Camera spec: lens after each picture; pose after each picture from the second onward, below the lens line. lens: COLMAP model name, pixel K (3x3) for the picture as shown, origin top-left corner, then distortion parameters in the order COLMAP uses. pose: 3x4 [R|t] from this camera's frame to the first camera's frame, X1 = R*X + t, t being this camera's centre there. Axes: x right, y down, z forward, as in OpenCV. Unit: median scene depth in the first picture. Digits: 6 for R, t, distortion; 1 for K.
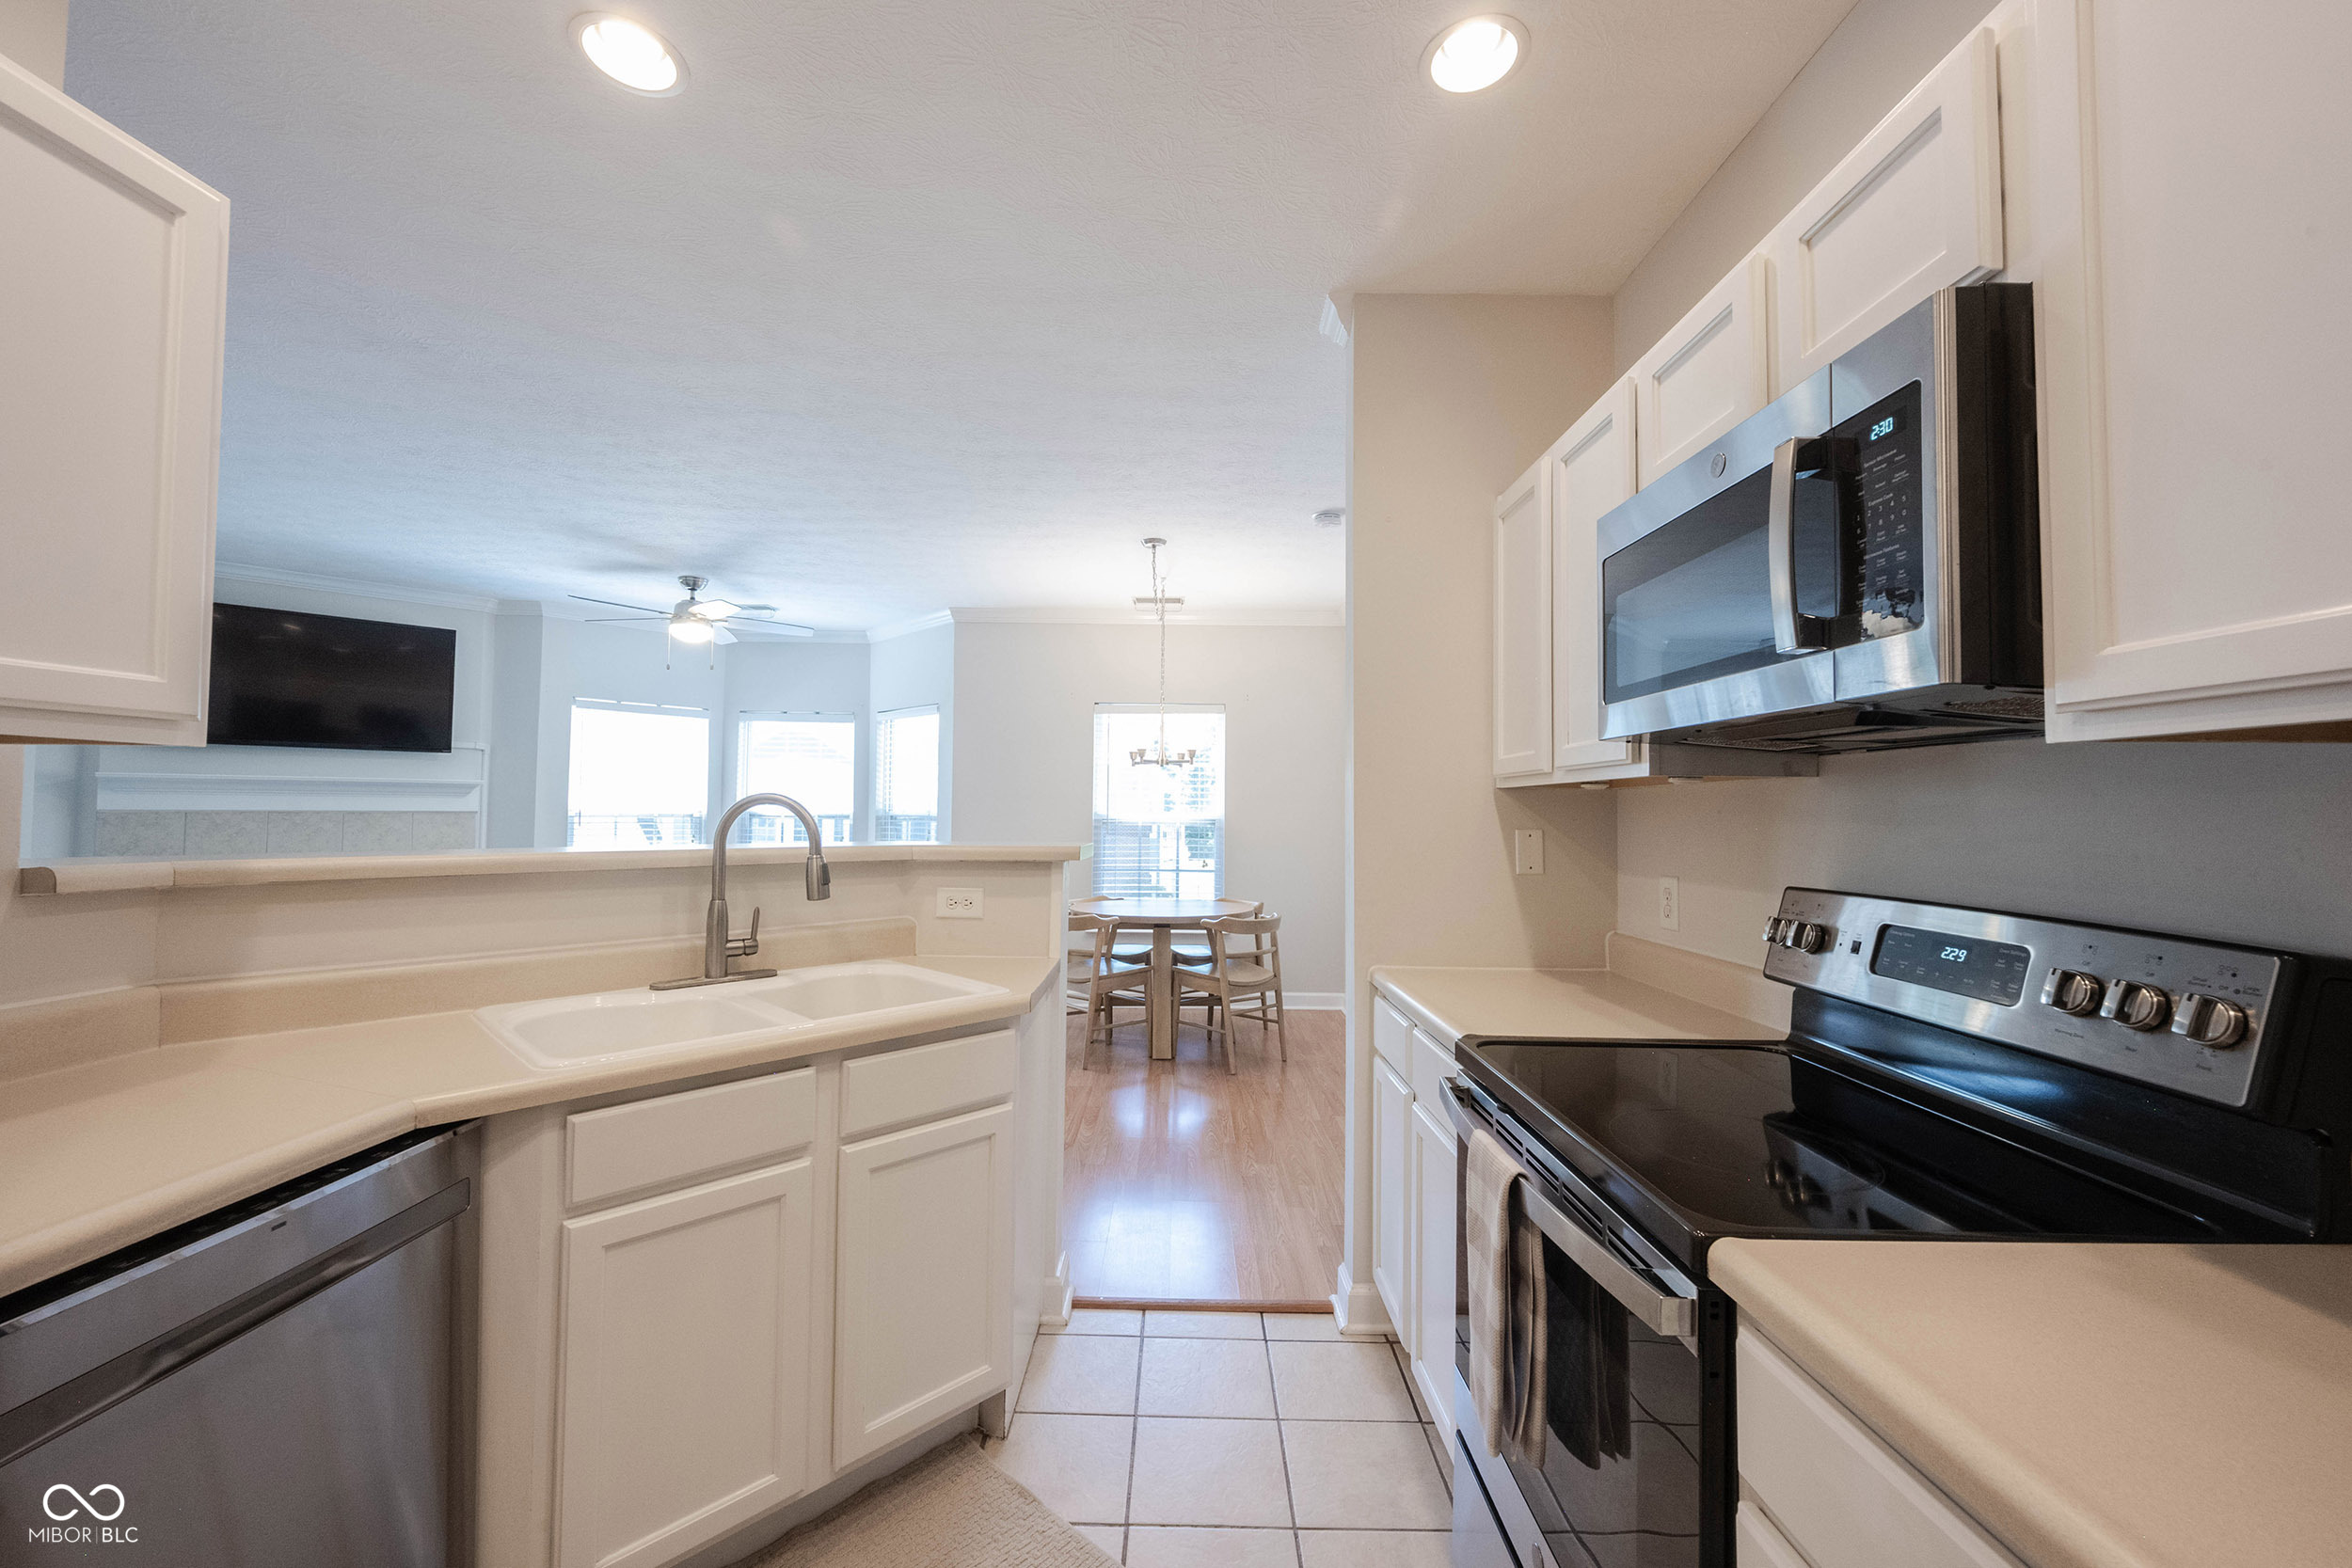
lens RADIAL K [[937.4, 0, 1176.0], [0, 937.4, 784.0], [0, 0, 1]] dist [0.002284, 0.000037]
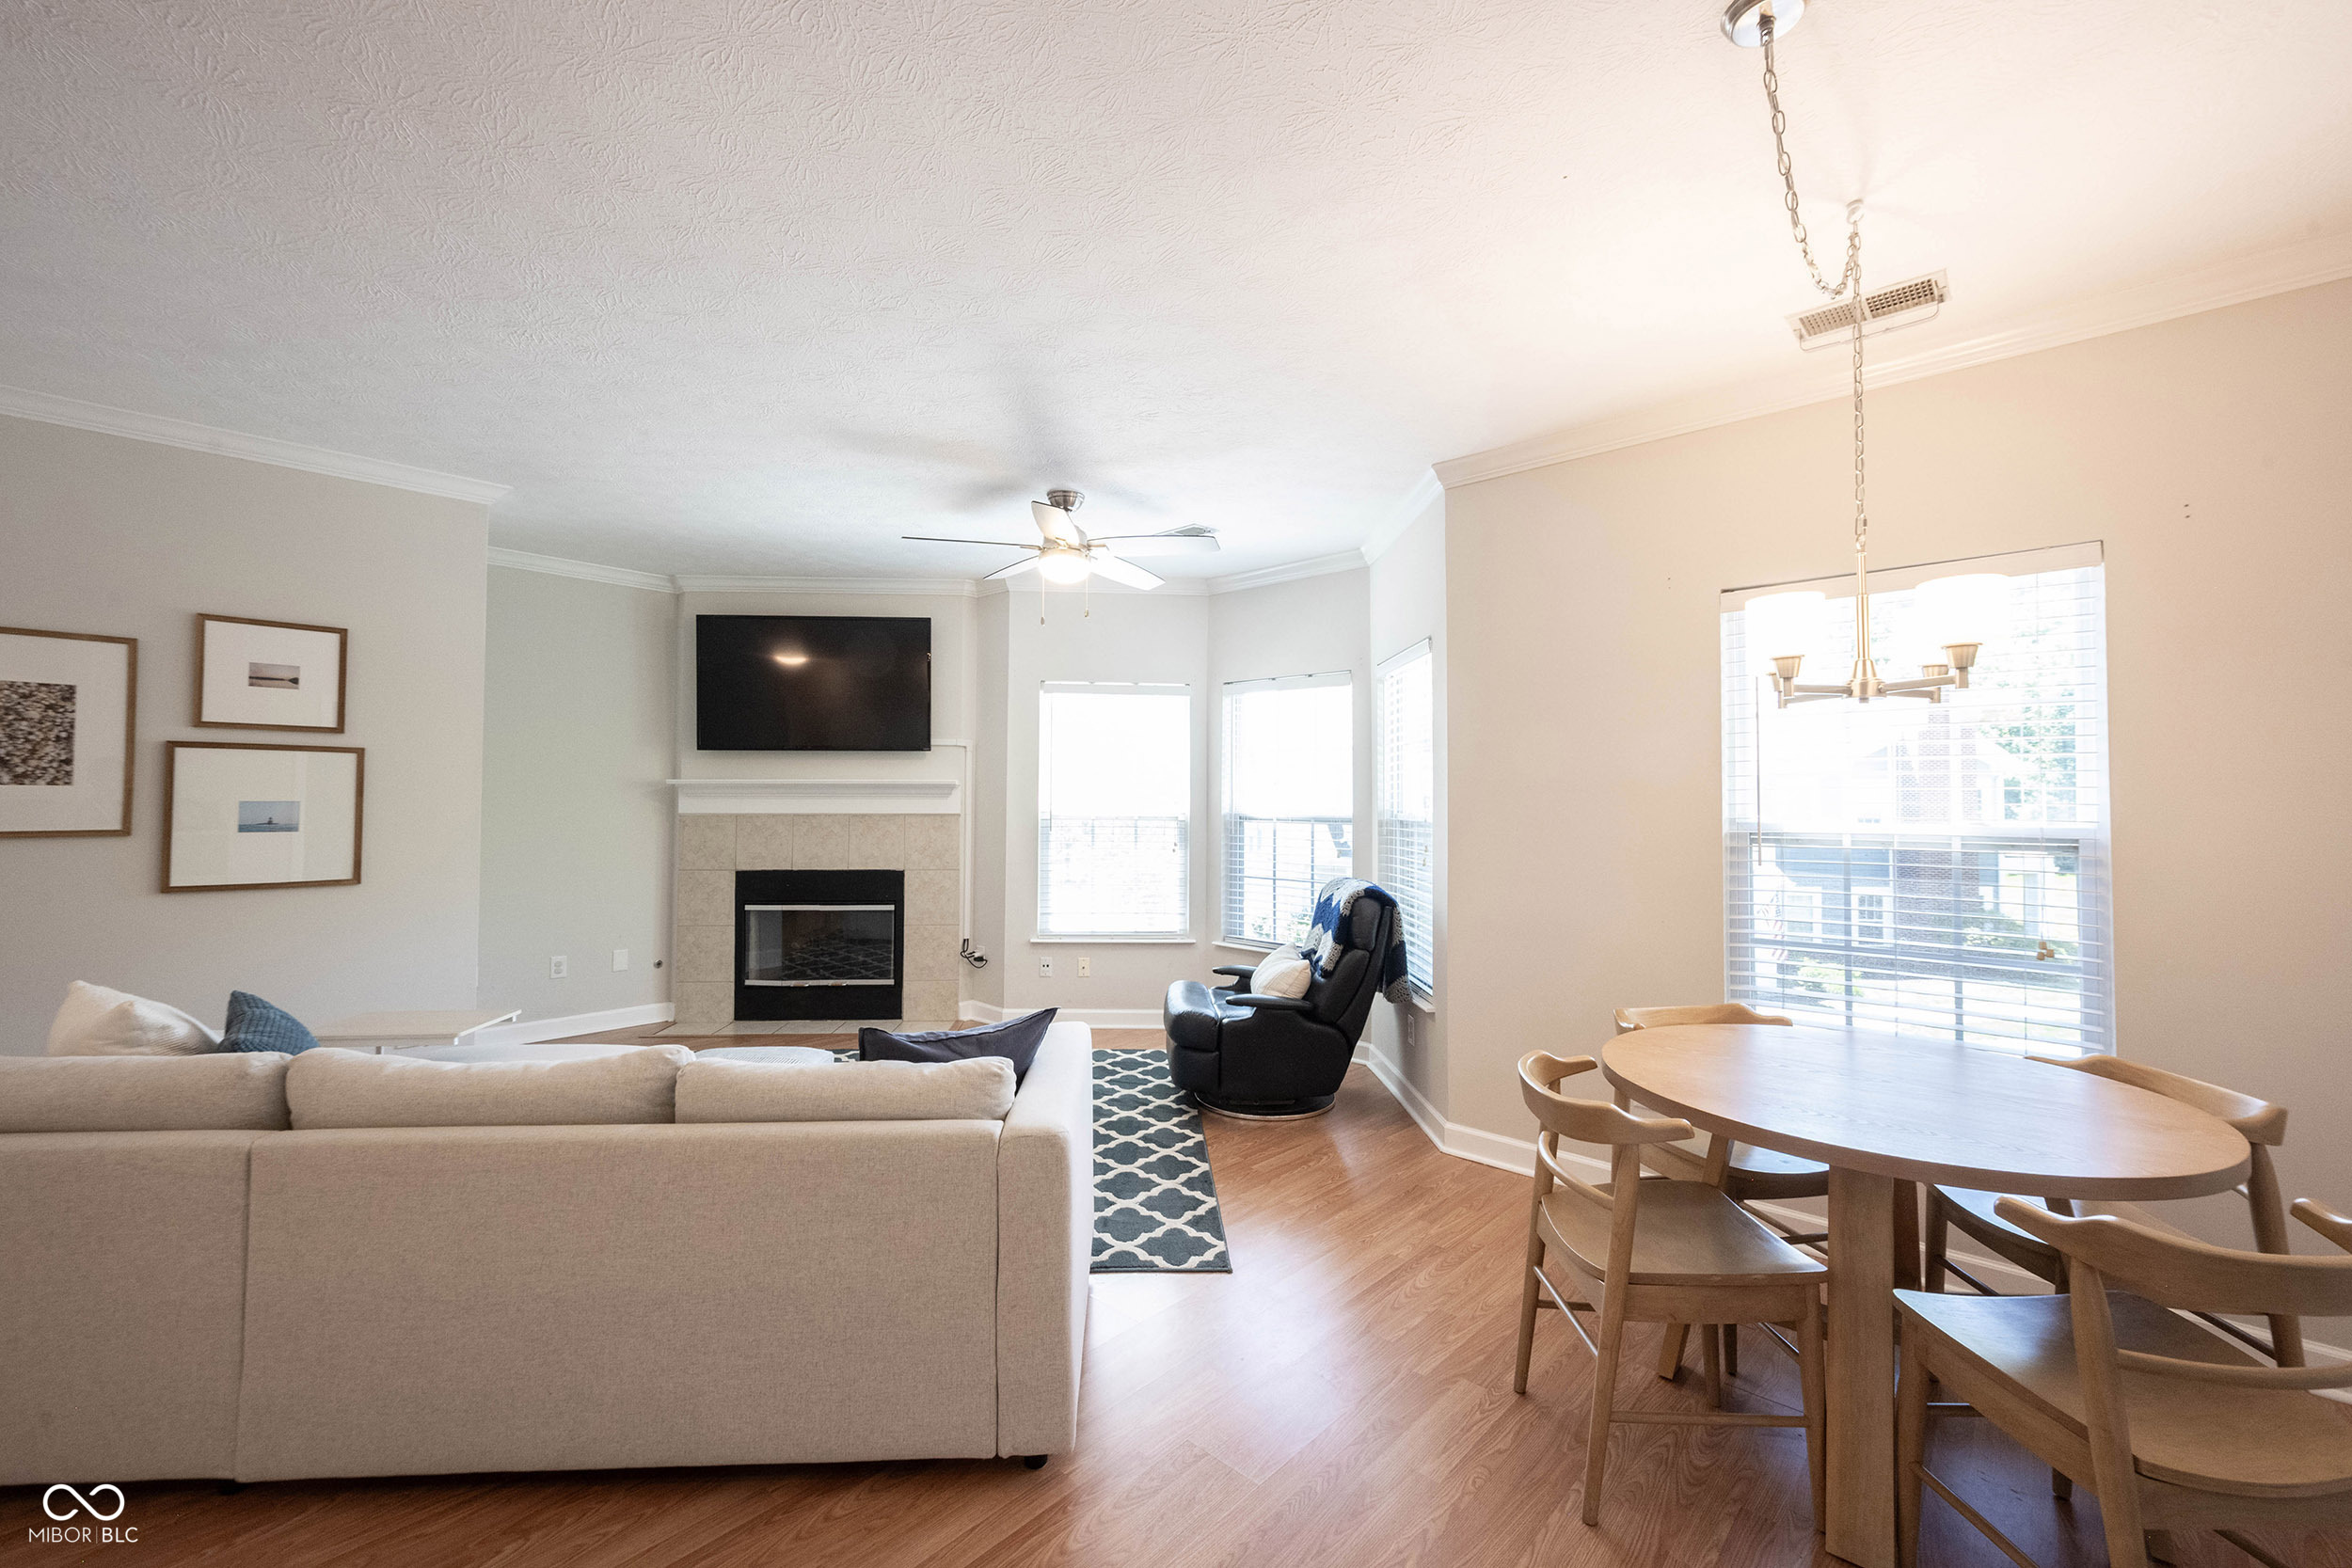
lens RADIAL K [[943.1, 0, 1177.7], [0, 943.1, 775.7], [0, 0, 1]] dist [0.000699, -0.000080]
pose [[0.736791, -0.025087, -0.675655, 0.037522], [0.023372, 0.999659, -0.011630, 0.008893], [0.675716, -0.007222, 0.737126, 0.548807]]
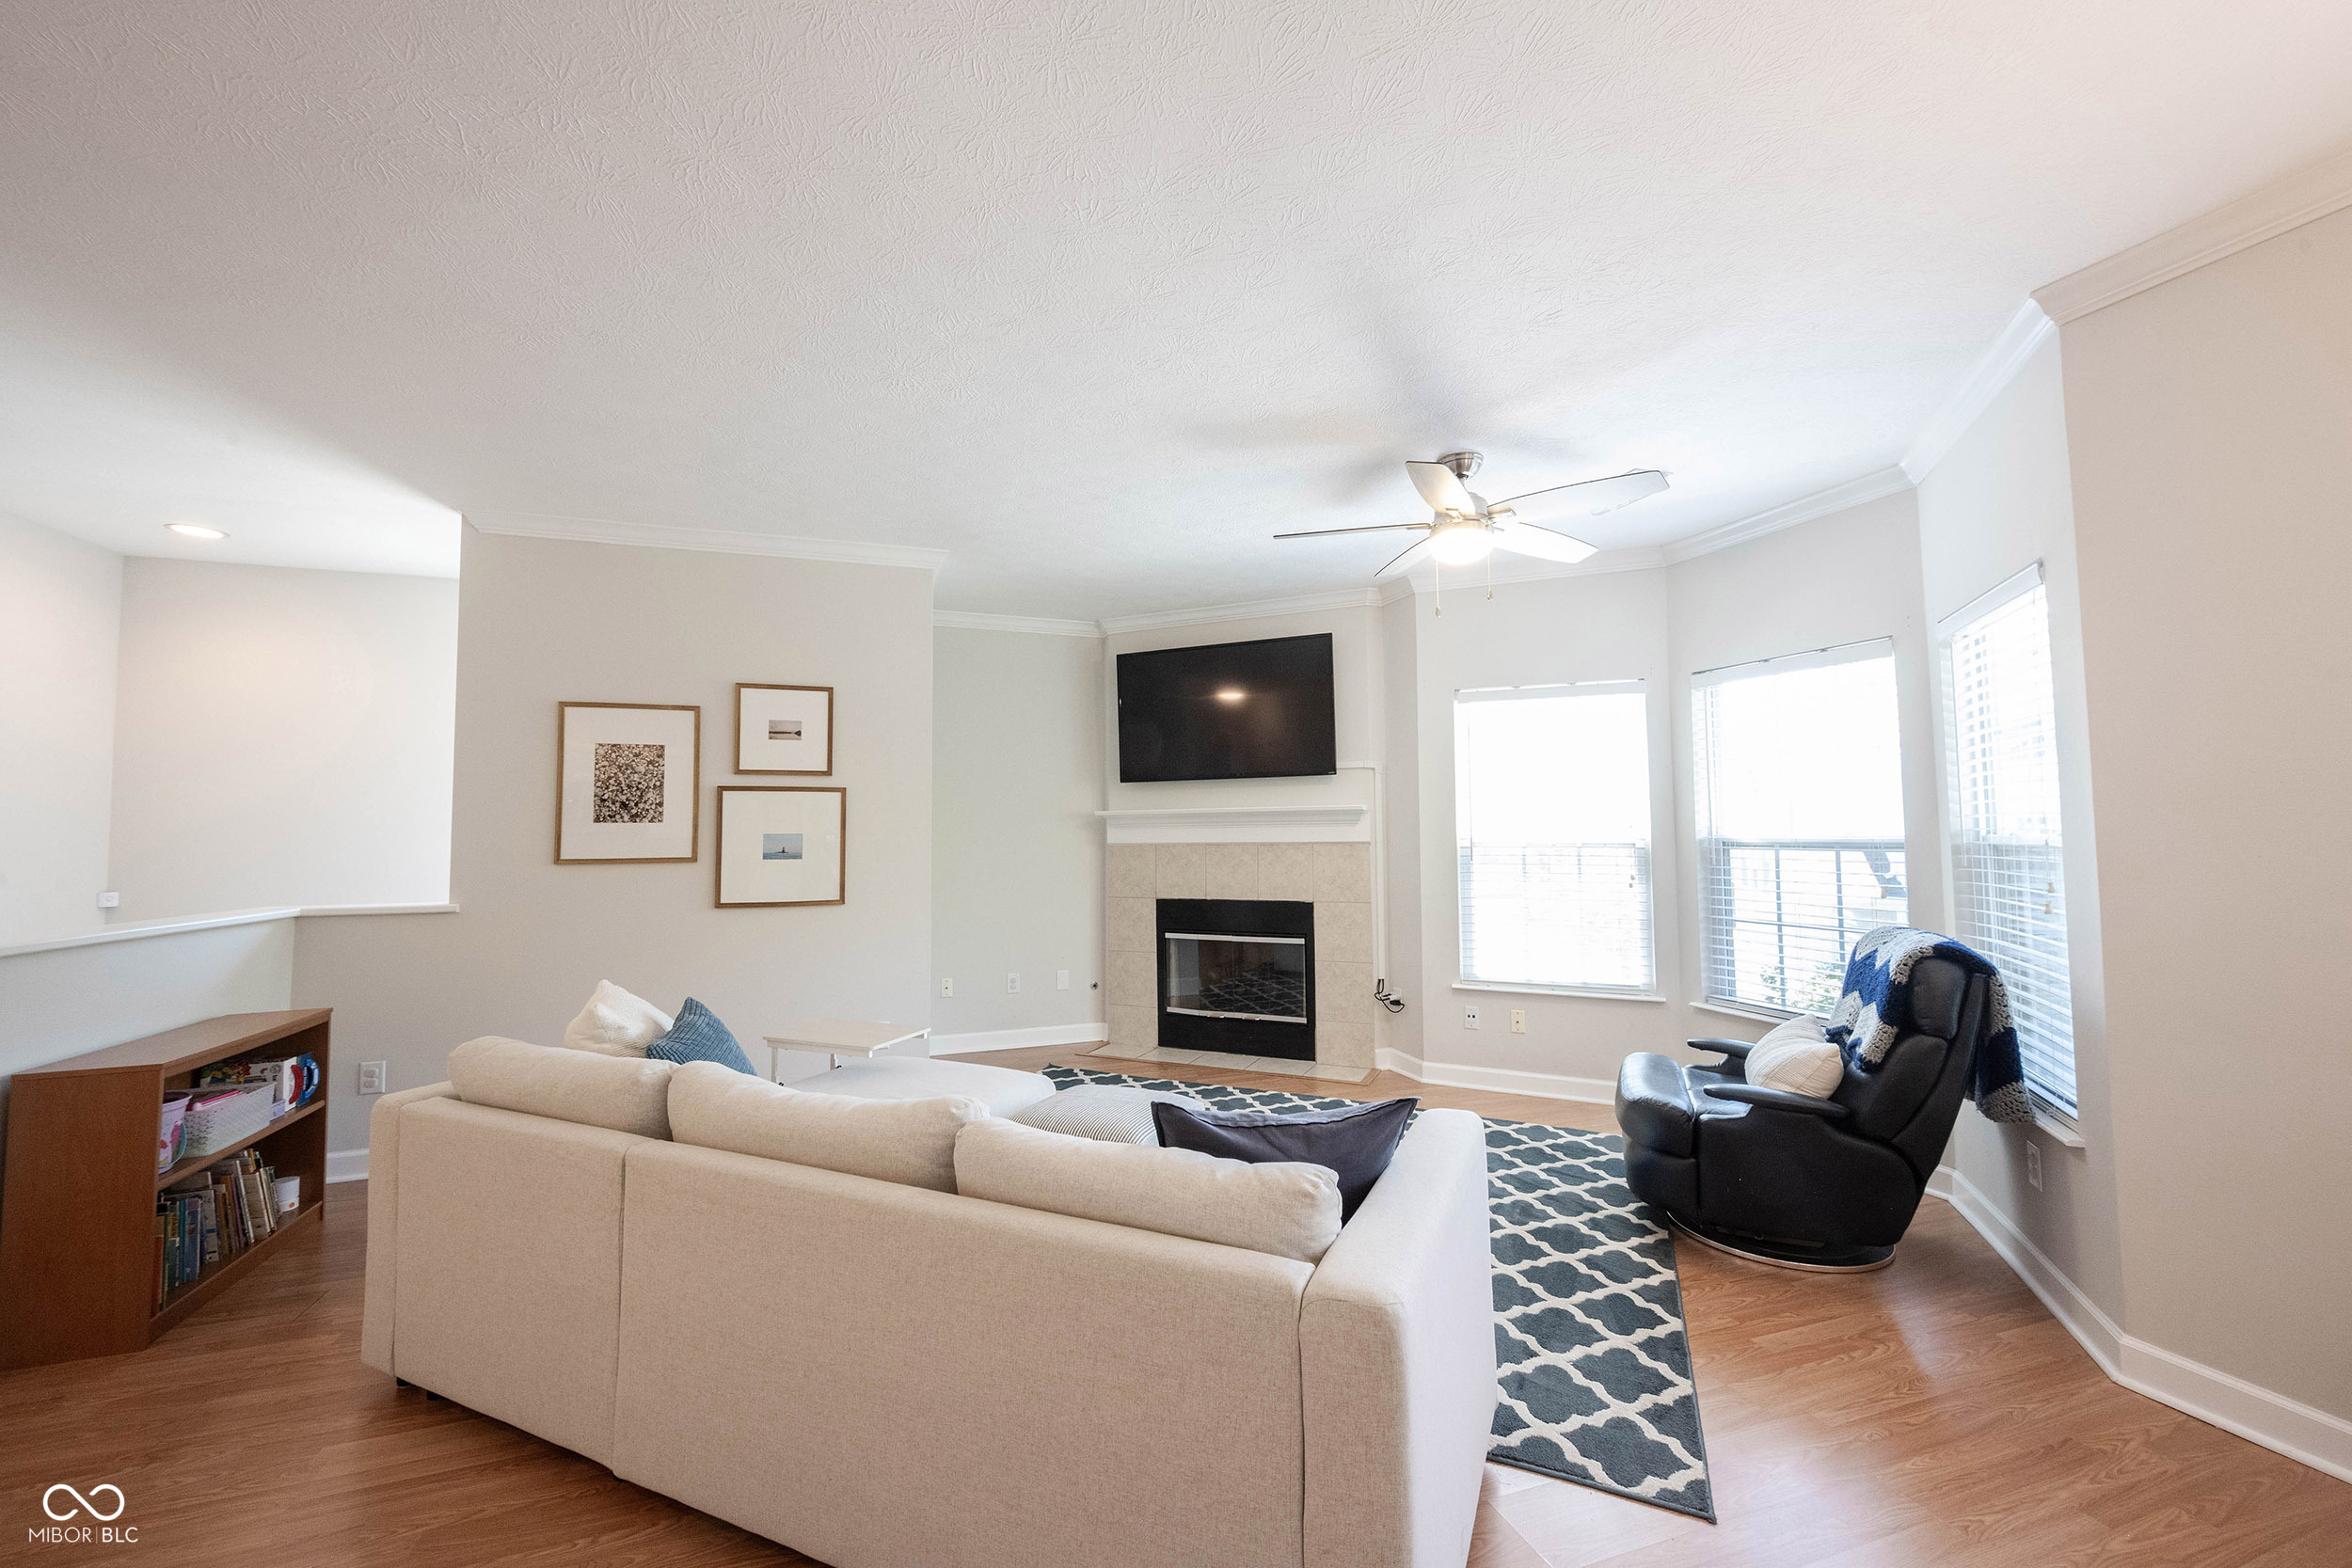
lens RADIAL K [[929.1, 0, 1174.3], [0, 929.1, 781.5], [0, 0, 1]] dist [0.000805, -0.000163]
pose [[0.340673, -0.065971, -0.937865, -0.026856], [0.039979, 0.997649, -0.055654, 0.017151], [0.939332, -0.018535, 0.342509, 0.649151]]
